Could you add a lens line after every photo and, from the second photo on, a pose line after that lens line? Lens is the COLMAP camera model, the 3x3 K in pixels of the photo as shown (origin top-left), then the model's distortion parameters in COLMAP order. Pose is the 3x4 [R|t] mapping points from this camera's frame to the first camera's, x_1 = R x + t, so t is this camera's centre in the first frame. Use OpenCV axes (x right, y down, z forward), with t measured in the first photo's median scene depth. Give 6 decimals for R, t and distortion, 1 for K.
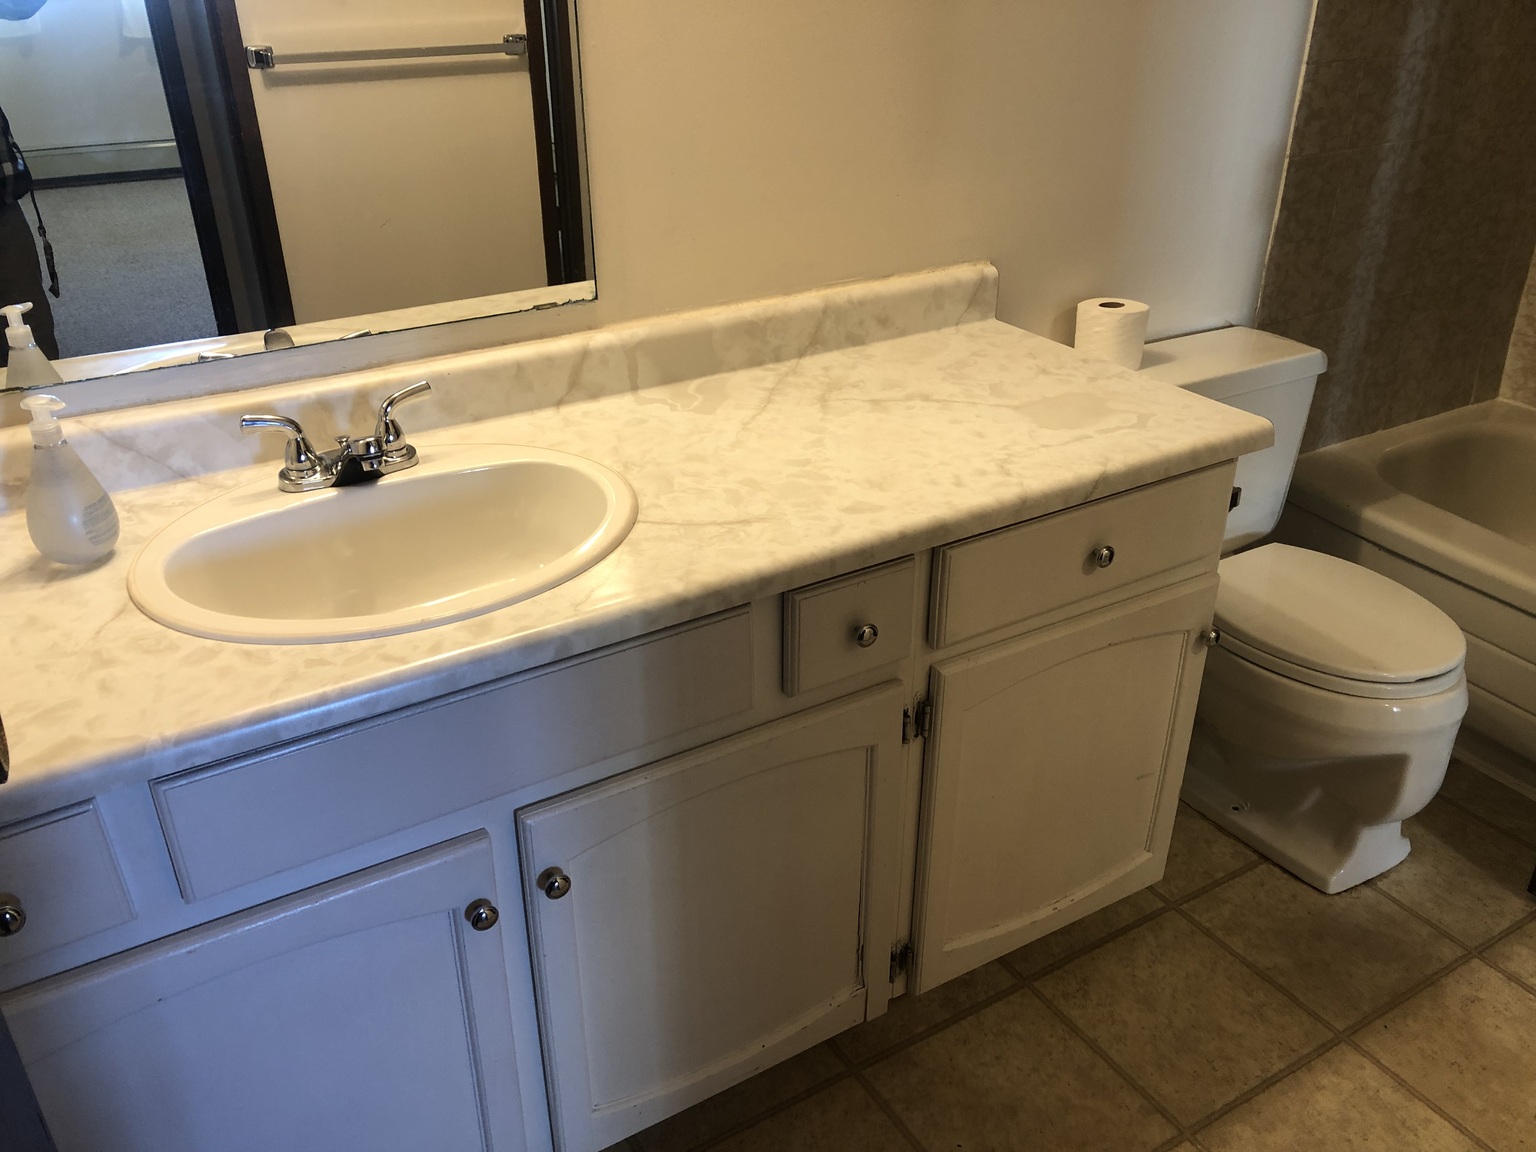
lens RADIAL K [[1266.1, 0, 769.5], [0, 1266.1, 575.7], [0, 0, 1]] dist [0.013607, -0.001725]
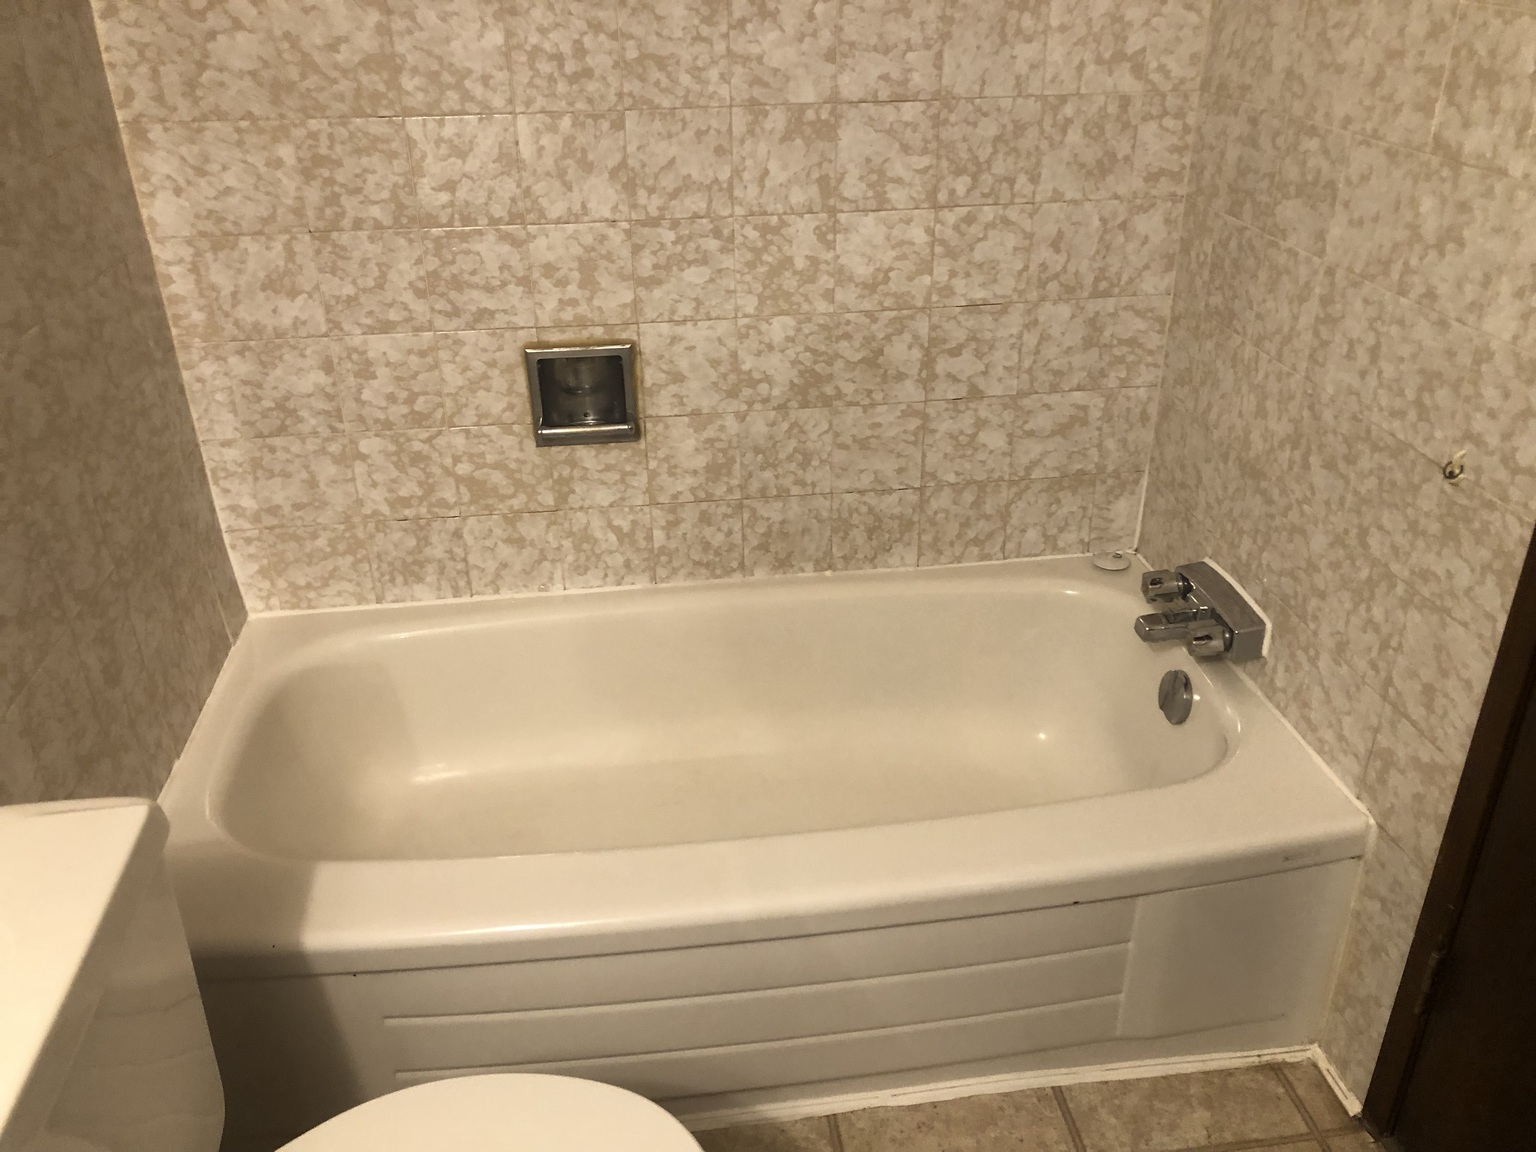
lens RADIAL K [[1266.1, 0, 769.2], [0, 1266.1, 577.2], [0, 0, 1]] dist [0.013607, -0.001725]
pose [[0.383265, -0.437093, 0.813669, 0.117799], [0.451051, 0.857325, 0.248084, -0.207242], [-0.806015, 0.271924, 0.525734, 0.392388]]
